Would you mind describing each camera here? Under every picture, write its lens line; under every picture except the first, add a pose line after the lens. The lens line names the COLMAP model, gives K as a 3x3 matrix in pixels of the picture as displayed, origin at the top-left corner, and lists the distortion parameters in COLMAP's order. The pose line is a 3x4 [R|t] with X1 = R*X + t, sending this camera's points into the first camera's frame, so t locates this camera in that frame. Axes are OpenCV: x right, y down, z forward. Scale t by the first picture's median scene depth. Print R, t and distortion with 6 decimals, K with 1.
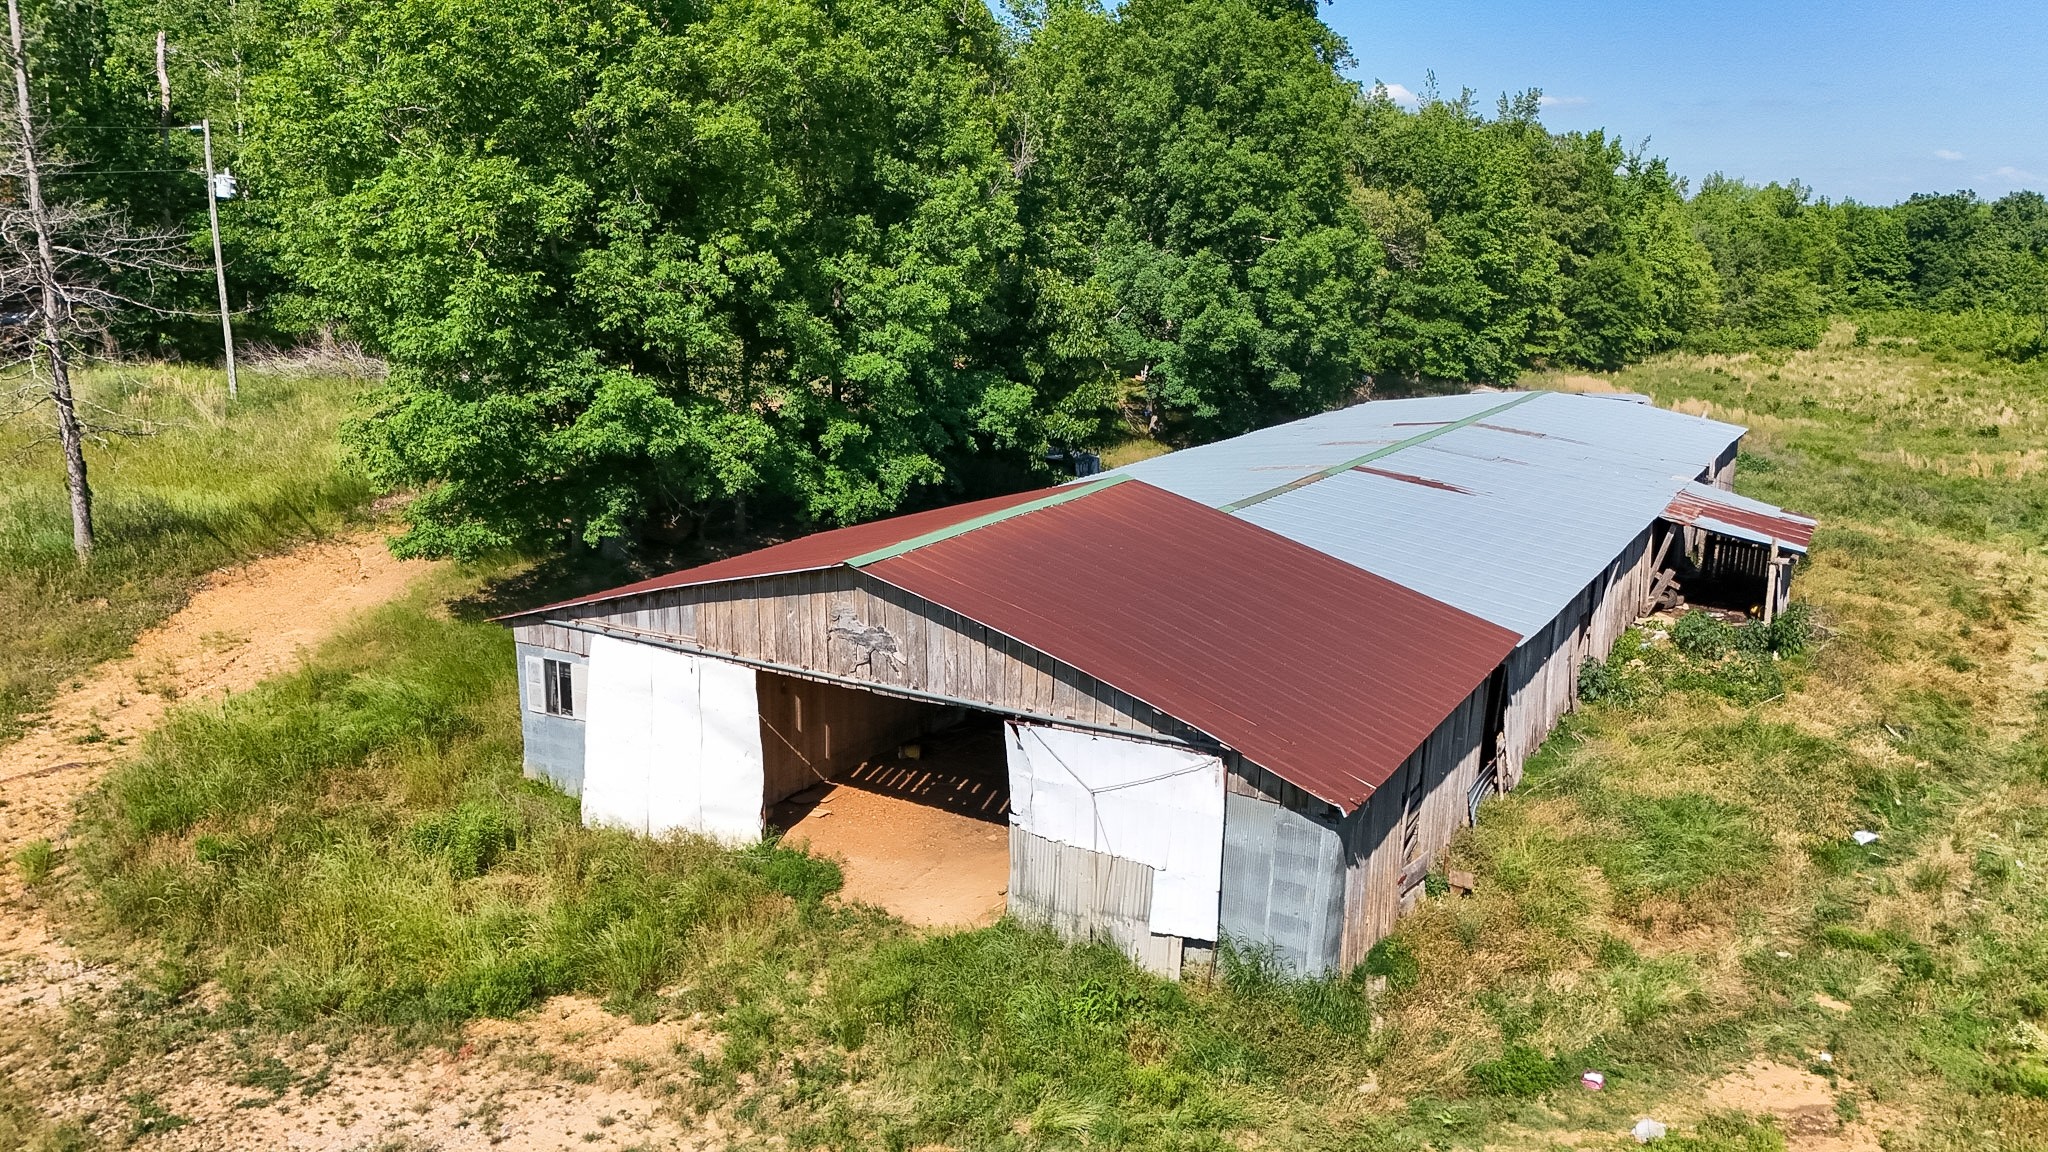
lens RADIAL K [[1488.7, 0, 1033.4], [0, 1488.7, 549.0], [0, 0, 1]] dist [0.025807, -0.001837]
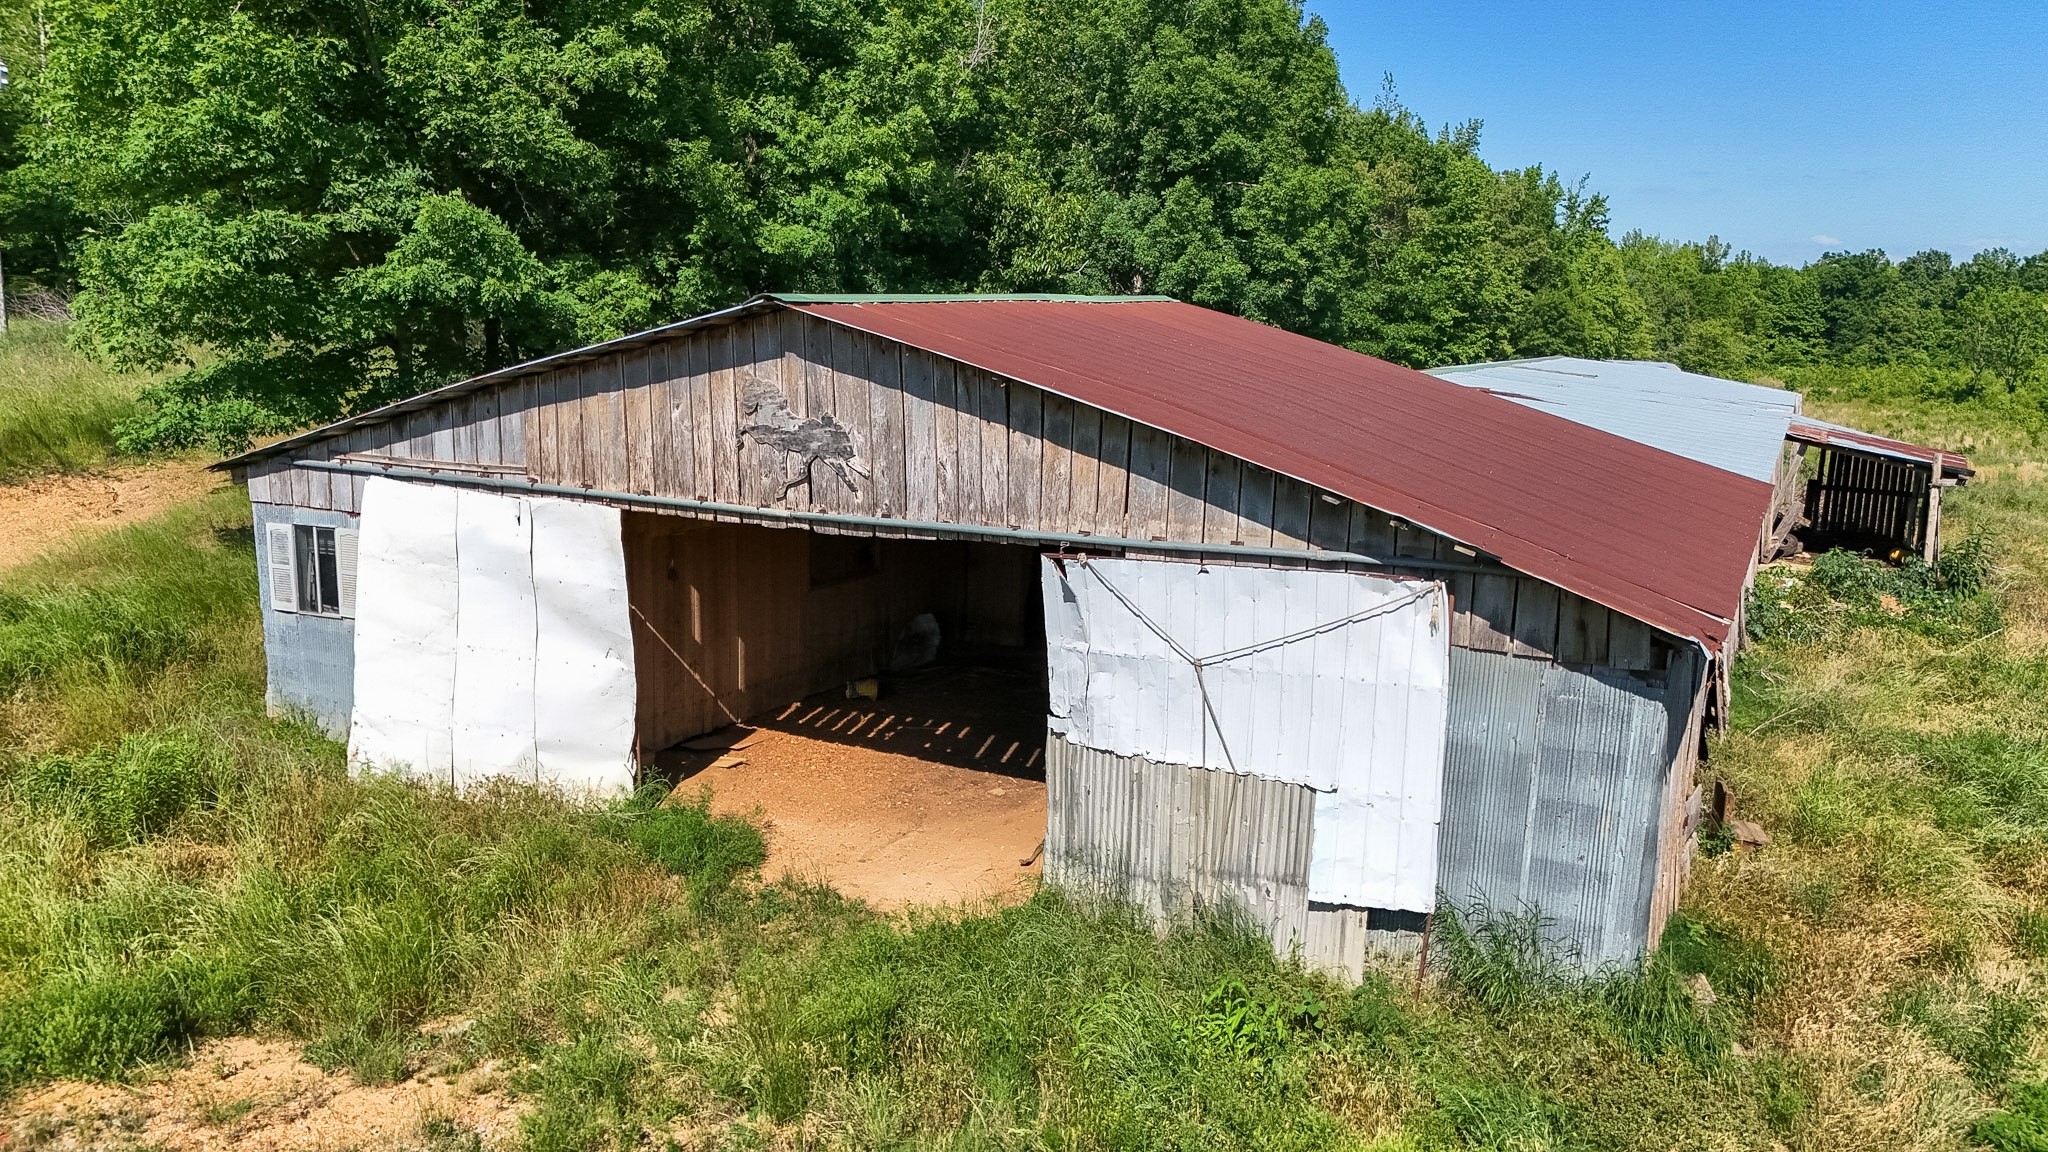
lens RADIAL K [[1484.3, 0, 1024.0], [0, 1484.3, 576.0], [0, 0, 1]] dist [0.026683, -0.004039]
pose [[0.998826, -0.008123, 0.047751, -0.047602], [0.009699, 0.999413, -0.032861, 0.125884], [-0.047456, 0.033286, 0.998319, 0.364433]]
